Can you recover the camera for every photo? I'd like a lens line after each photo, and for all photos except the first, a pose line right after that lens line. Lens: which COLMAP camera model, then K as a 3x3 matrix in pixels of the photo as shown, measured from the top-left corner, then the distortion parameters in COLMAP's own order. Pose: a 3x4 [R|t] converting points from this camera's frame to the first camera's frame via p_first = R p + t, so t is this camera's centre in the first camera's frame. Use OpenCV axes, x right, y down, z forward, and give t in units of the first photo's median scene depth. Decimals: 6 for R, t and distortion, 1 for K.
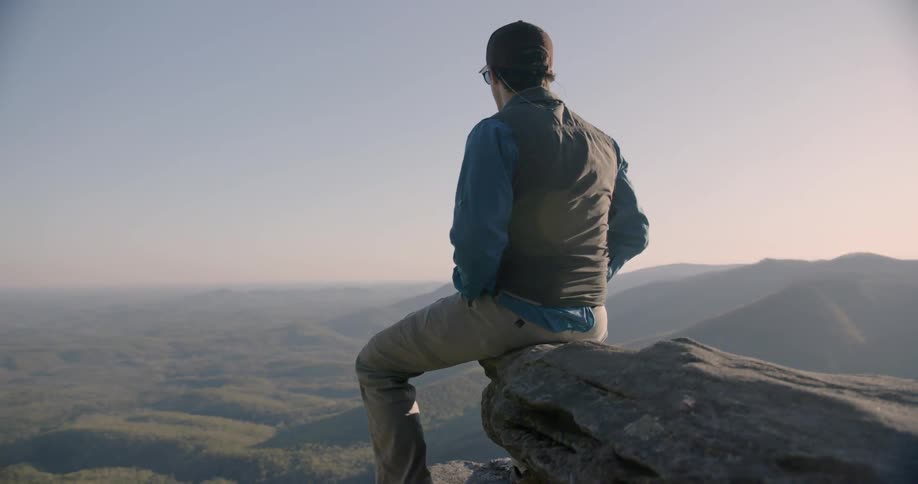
lens RADIAL K [[649.8, 0, 463.6], [0, 649.8, 246.8], [0, 0, 1]] dist [-0.079200, 0.071238]
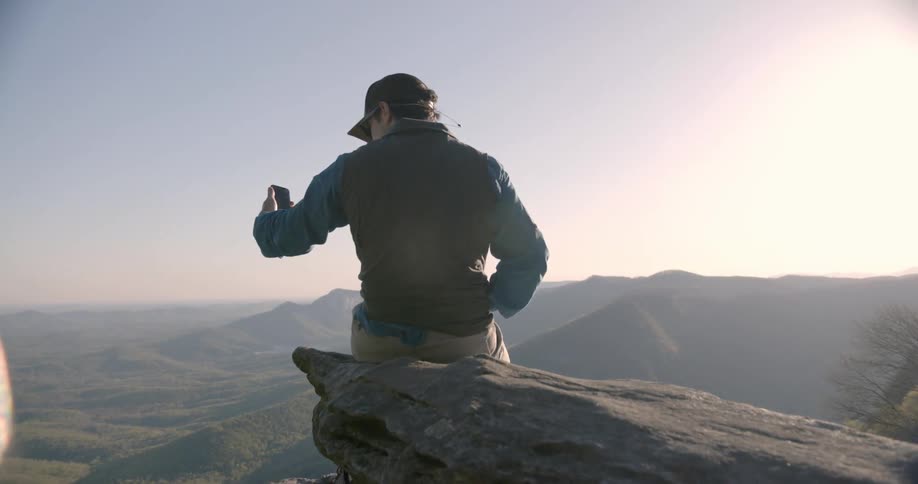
lens RADIAL K [[649.8, 0, 463.6], [0, 649.8, 246.8], [0, 0, 1]] dist [-0.079200, 0.071238]
pose [[0.970568, 0.007830, 0.240698, 0.020582], [-0.001247, 0.999621, -0.027489, -0.024261], [-0.240822, 0.026380, 0.970211, -0.162534]]
